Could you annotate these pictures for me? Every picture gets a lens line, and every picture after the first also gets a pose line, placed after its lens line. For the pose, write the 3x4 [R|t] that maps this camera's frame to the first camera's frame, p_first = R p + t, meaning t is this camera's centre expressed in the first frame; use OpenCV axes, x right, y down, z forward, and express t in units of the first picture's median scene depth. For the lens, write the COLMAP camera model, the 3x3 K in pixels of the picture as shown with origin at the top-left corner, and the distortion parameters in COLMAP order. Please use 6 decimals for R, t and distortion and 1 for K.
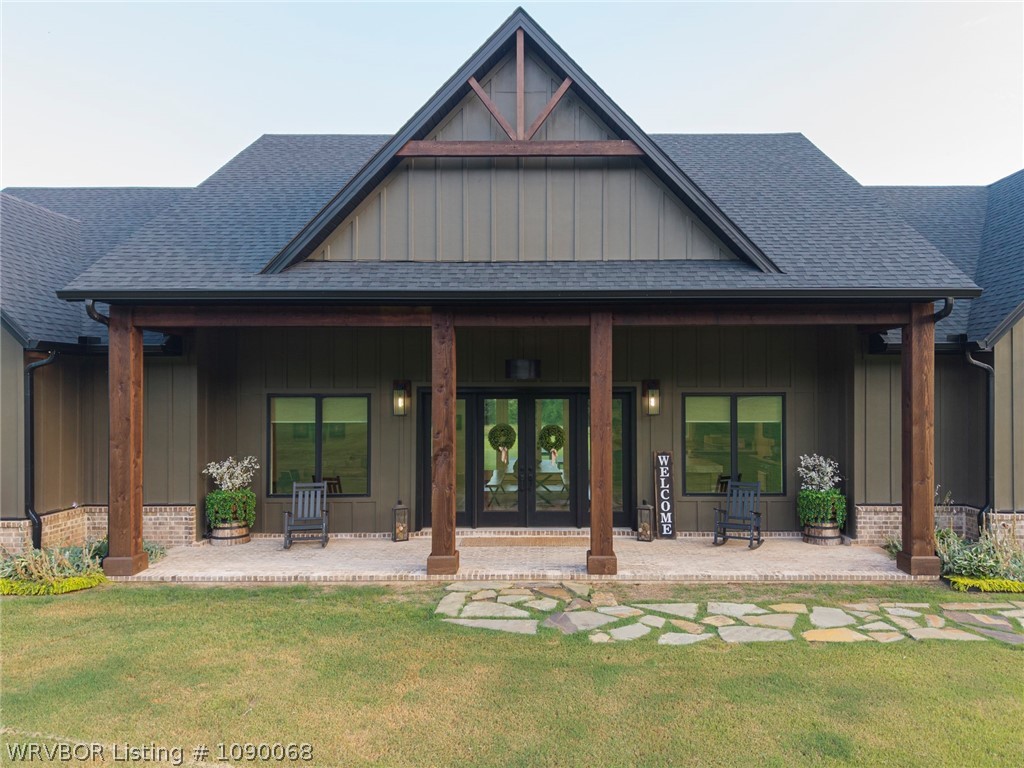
lens RADIAL K [[719.6, 0, 512.0], [0, 719.6, 384.0], [0, 0, 1]] dist [0.000579, -0.001581]
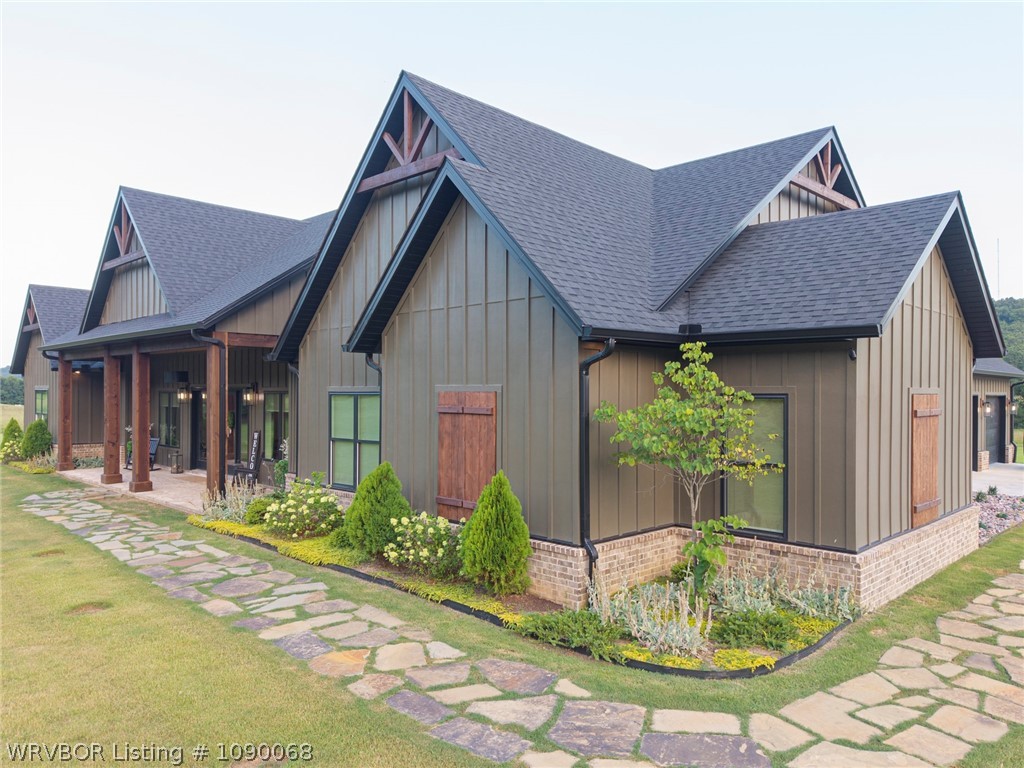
lens RADIAL K [[726.4, 0, 512.0], [0, 726.4, 384.0], [0, 0, 1]] dist [0.008406, -0.038157]
pose [[0.718428, -0.006150, -0.695574, 1.742713], [-0.007563, 0.999833, -0.016652, 0.018208], [0.695560, 0.017223, 0.718262, 0.282914]]
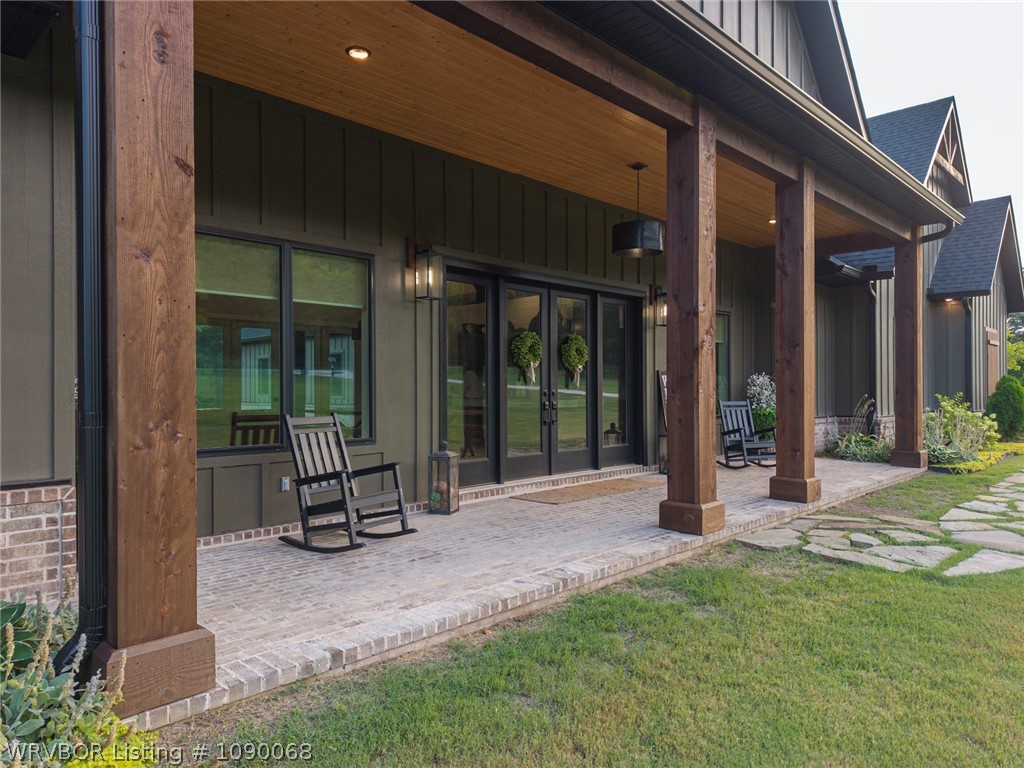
lens RADIAL K [[726.4, 0, 512.0], [0, 726.4, 384.0], [0, 0, 1]] dist [0.008406, -0.038157]
pose [[0.665361, 0.007411, 0.746485, -0.565055], [-0.013671, 0.999904, 0.002259, 0.115541], [-0.746396, -0.011708, 0.665399, 0.593727]]
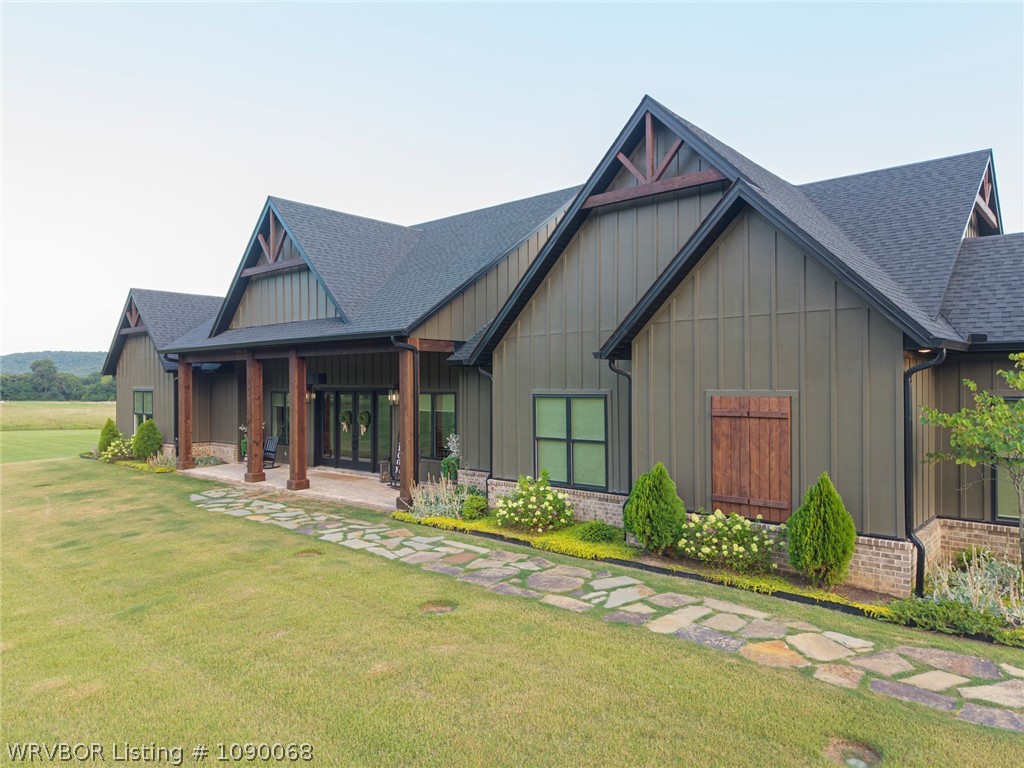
lens RADIAL K [[683.8, 0, 508.1], [0, 683.8, 380.9], [0, 0, 1]] dist [0.026030, -0.033320]
pose [[0.750985, -0.007093, -0.660281, 1.457273], [-0.000525, 0.999936, -0.011339, 0.003739], [0.660319, 0.008862, 0.750933, 0.008867]]
